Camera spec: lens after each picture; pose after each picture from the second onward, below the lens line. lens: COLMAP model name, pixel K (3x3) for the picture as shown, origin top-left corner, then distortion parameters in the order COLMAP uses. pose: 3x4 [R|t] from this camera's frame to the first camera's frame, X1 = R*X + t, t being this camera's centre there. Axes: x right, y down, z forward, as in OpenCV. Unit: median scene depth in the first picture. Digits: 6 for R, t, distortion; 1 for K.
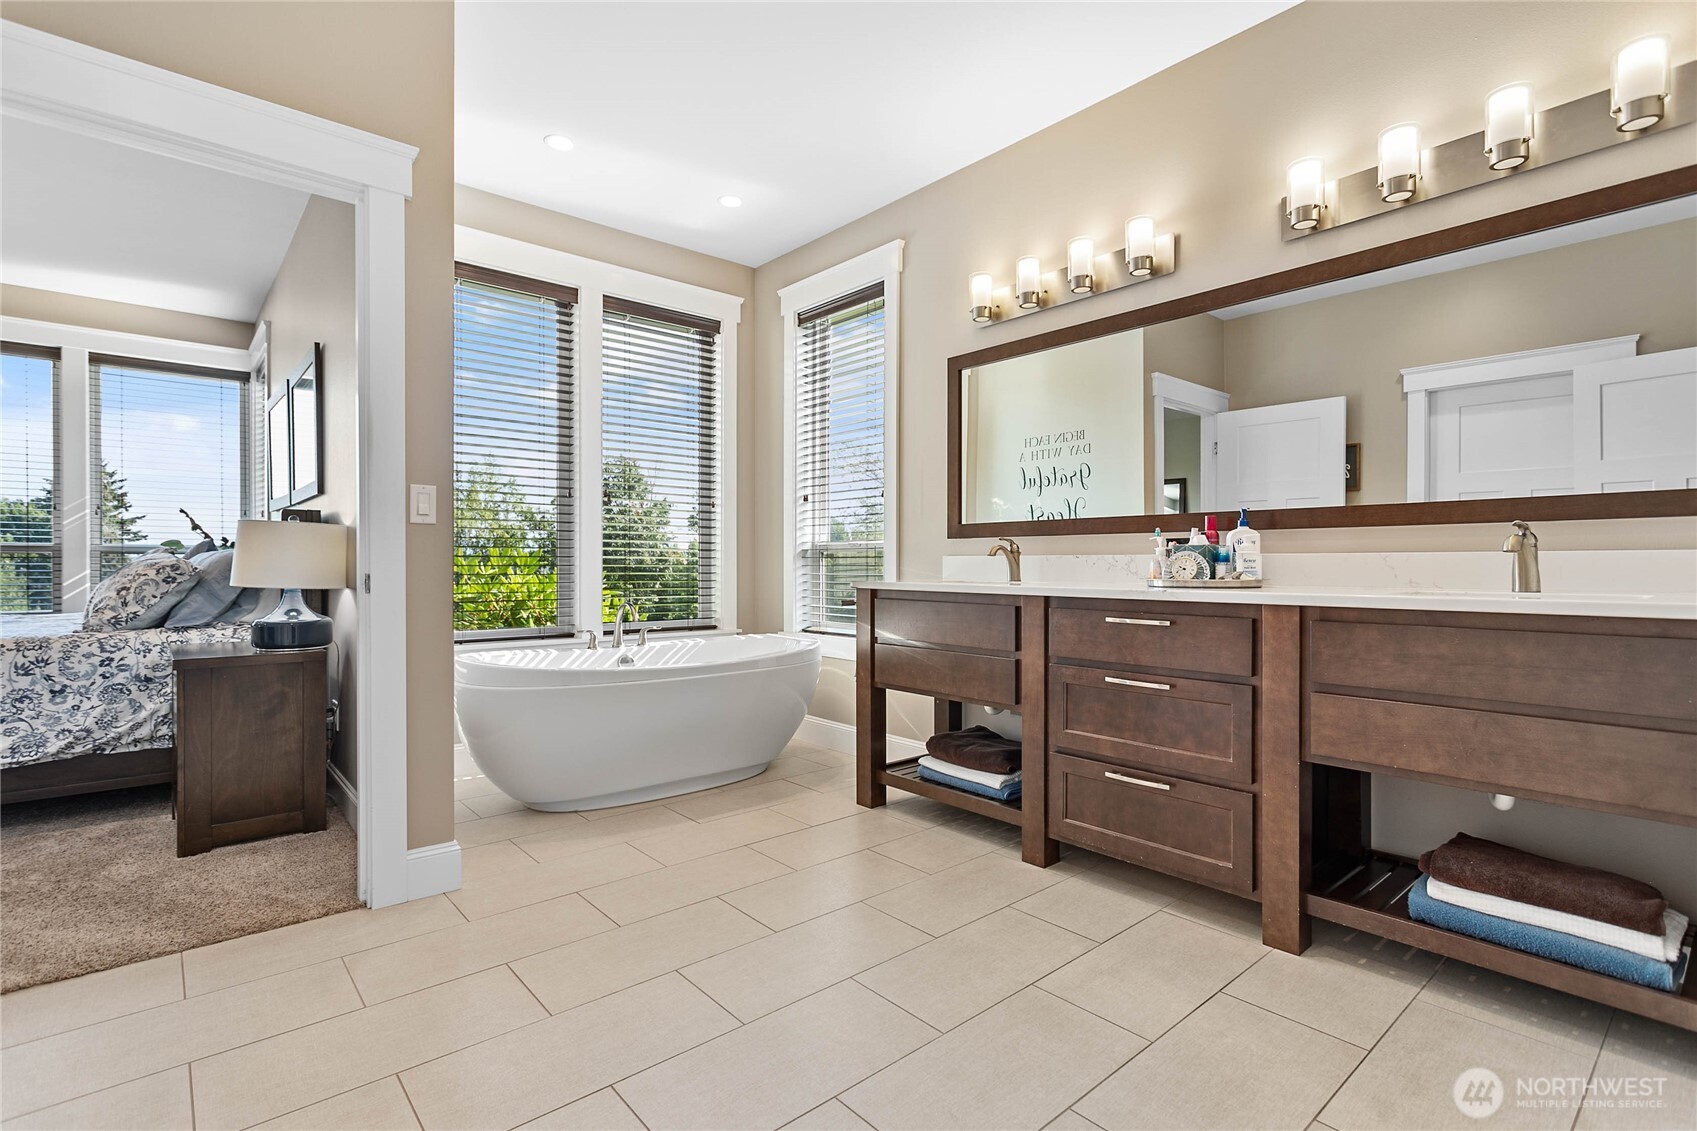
lens RADIAL K [[807.5, 0, 846.9], [0, 807.5, 569.5], [0, 0, 1]] dist [0.000107, 0.001863]
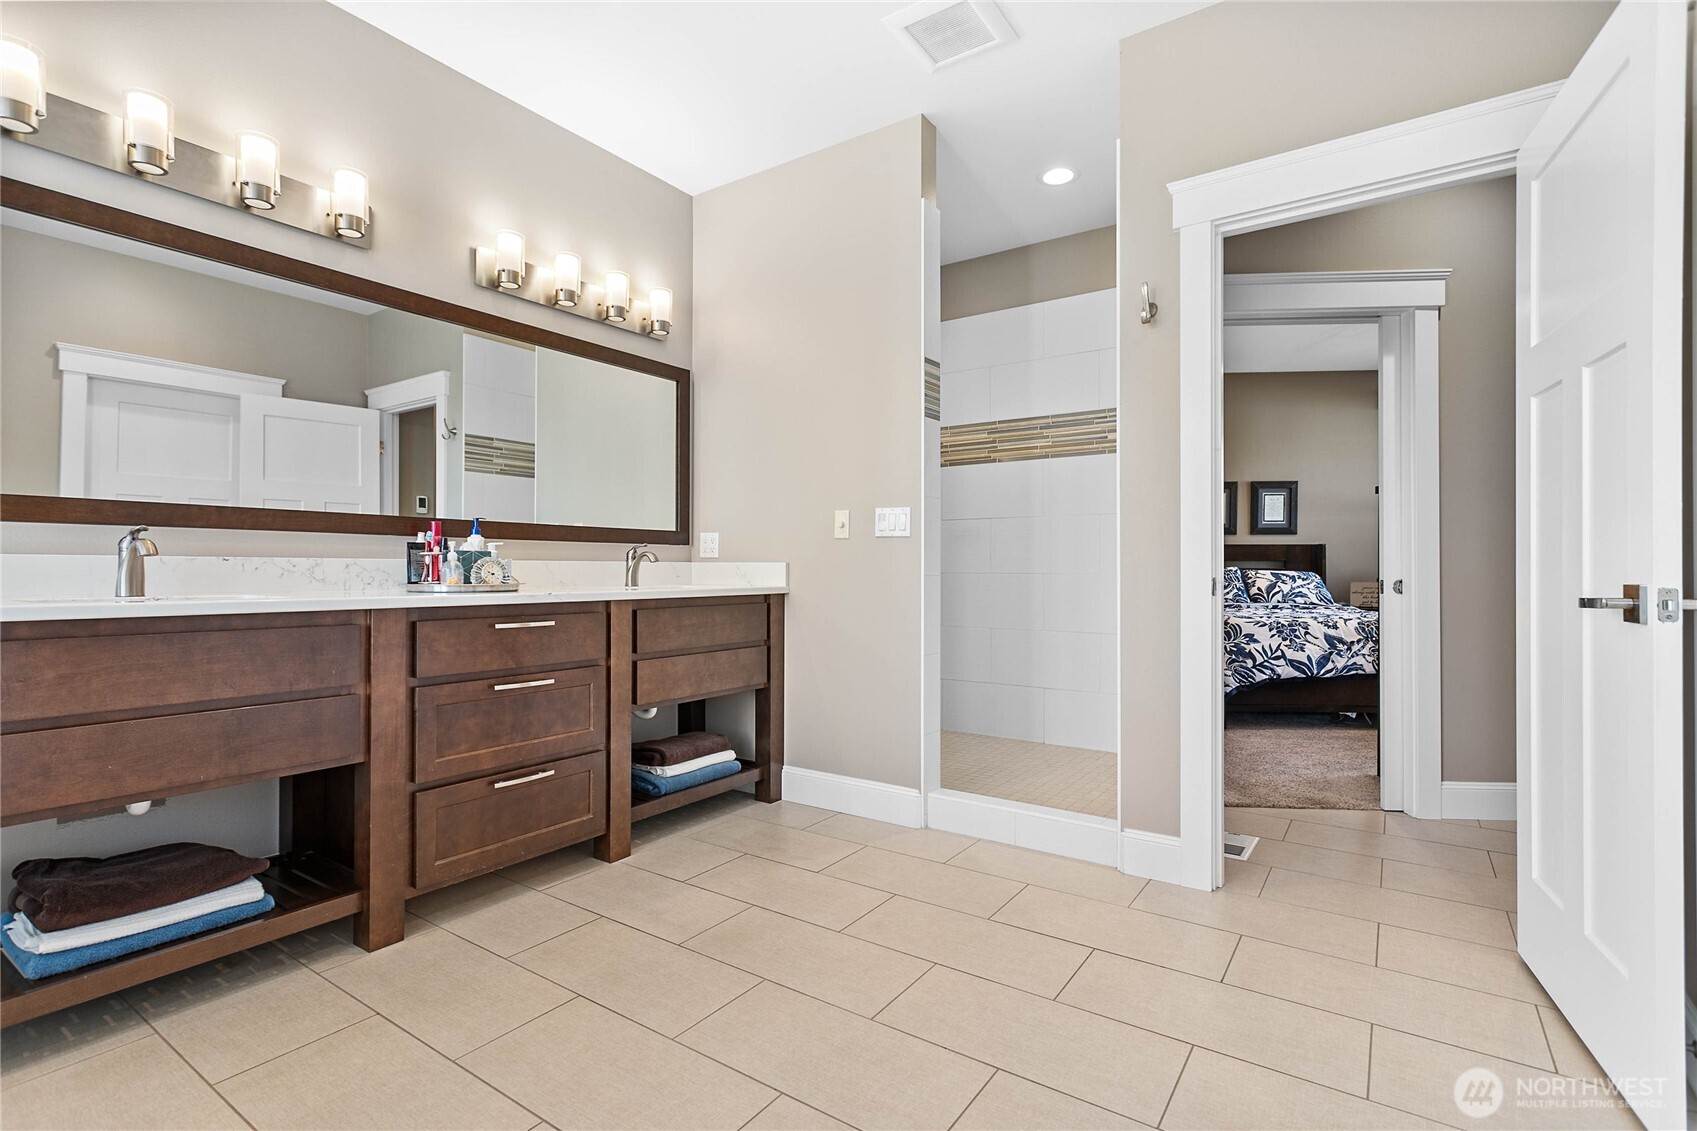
lens RADIAL K [[807.5, 0, 845.6], [0, 807.5, 561.7], [0, 0, 1]] dist [0.000107, 0.001863]
pose [[-0.254049, 0.007351, 0.967163, -0.736799], [0.004926, 0.999968, -0.006307, -0.008120], [-0.967179, 0.003162, -0.254077, 0.851013]]
